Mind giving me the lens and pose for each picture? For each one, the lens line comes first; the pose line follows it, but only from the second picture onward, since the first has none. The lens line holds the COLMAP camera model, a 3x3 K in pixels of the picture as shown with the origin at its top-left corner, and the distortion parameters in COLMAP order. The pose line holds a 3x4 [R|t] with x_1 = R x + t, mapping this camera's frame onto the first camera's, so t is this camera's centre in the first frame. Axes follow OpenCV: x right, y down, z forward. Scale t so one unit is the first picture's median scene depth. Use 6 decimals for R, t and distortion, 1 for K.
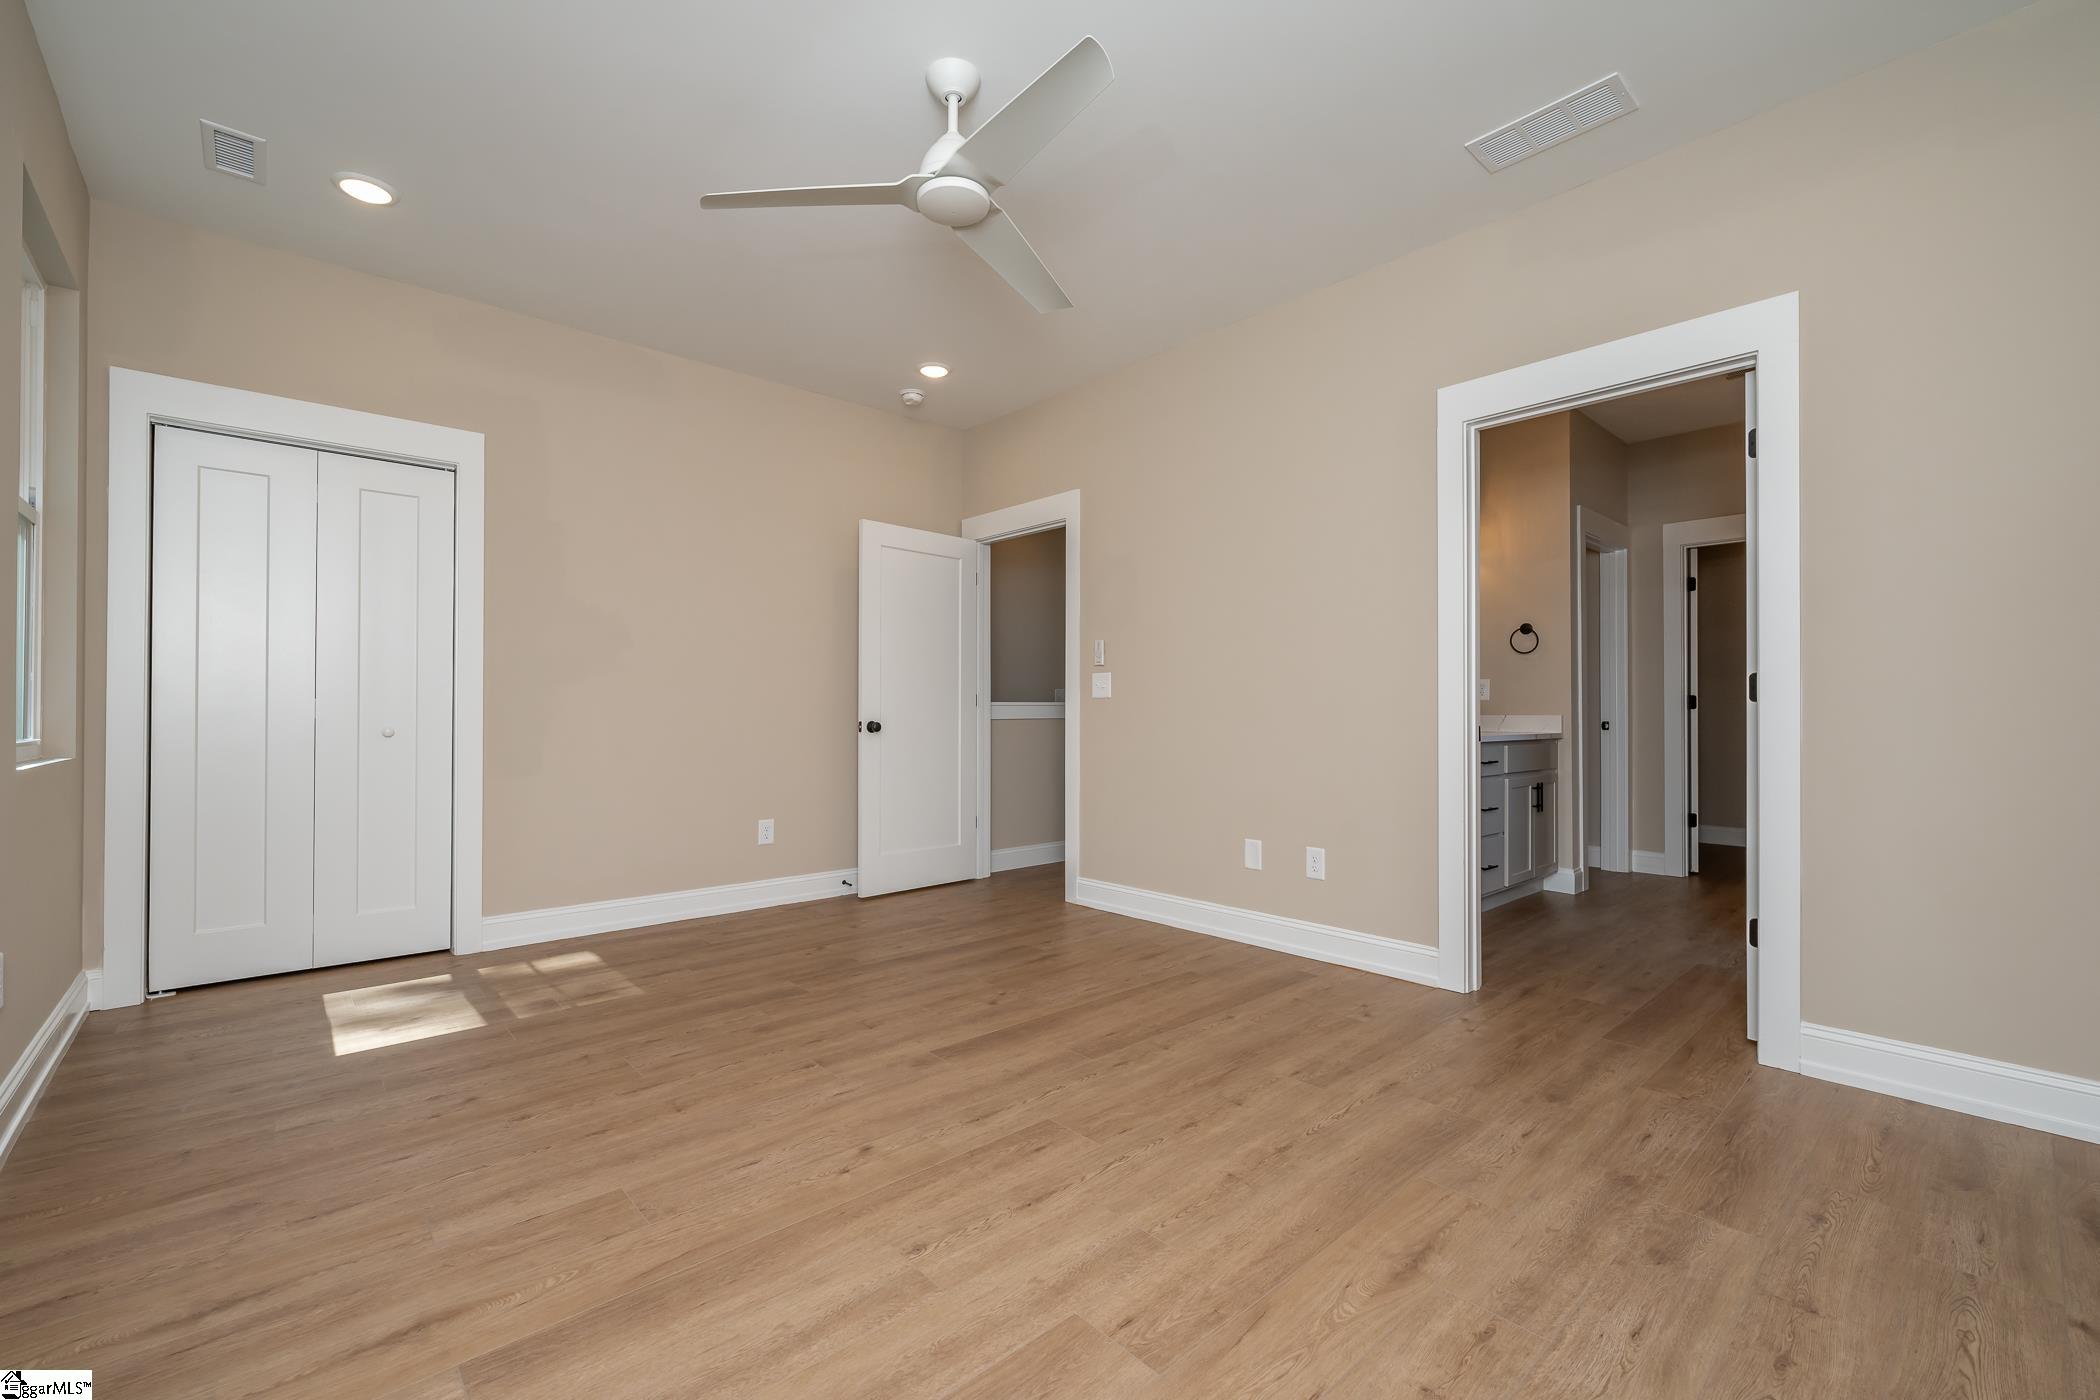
lens RADIAL K [[887.1, 0, 1050.0], [0, 887.1, 700.0], [0, 0, 1]] dist [-0.000793, -0.000407]
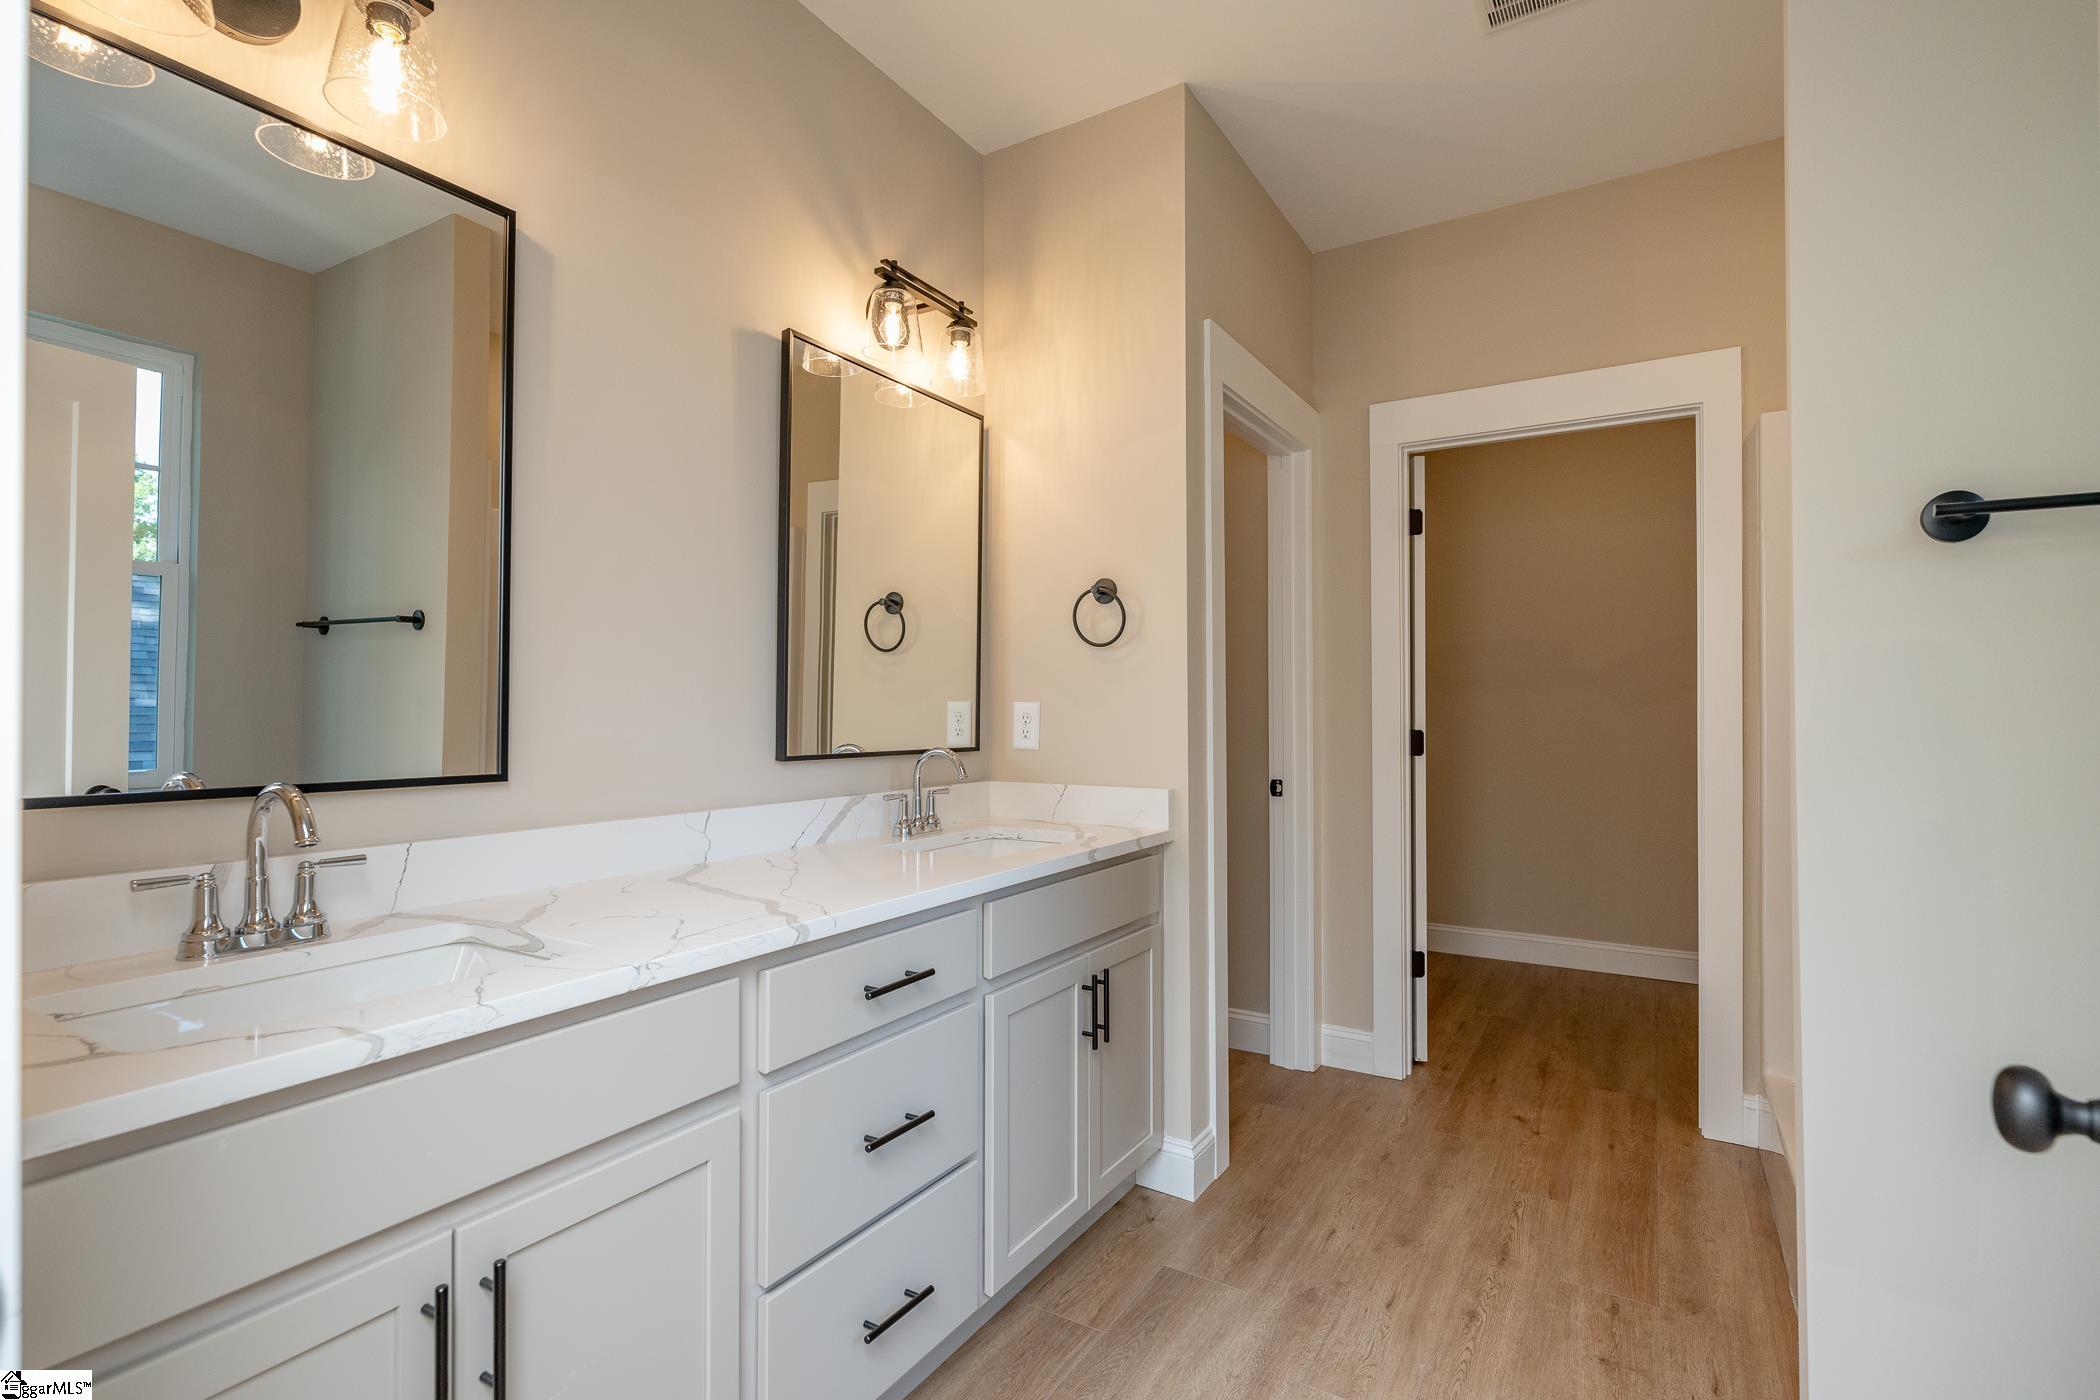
lens RADIAL K [[1064.4, 0, 1050.0], [0, 1064.4, 700.0], [0, 0, 1]] dist [0.001849, 0.000614]
pose [[0.952498, 0.000591, 0.304543, 0.319231], [0.000324, 0.999996, -0.002954, -0.022078], [-0.304543, 0.002912, 0.952494, 0.457950]]
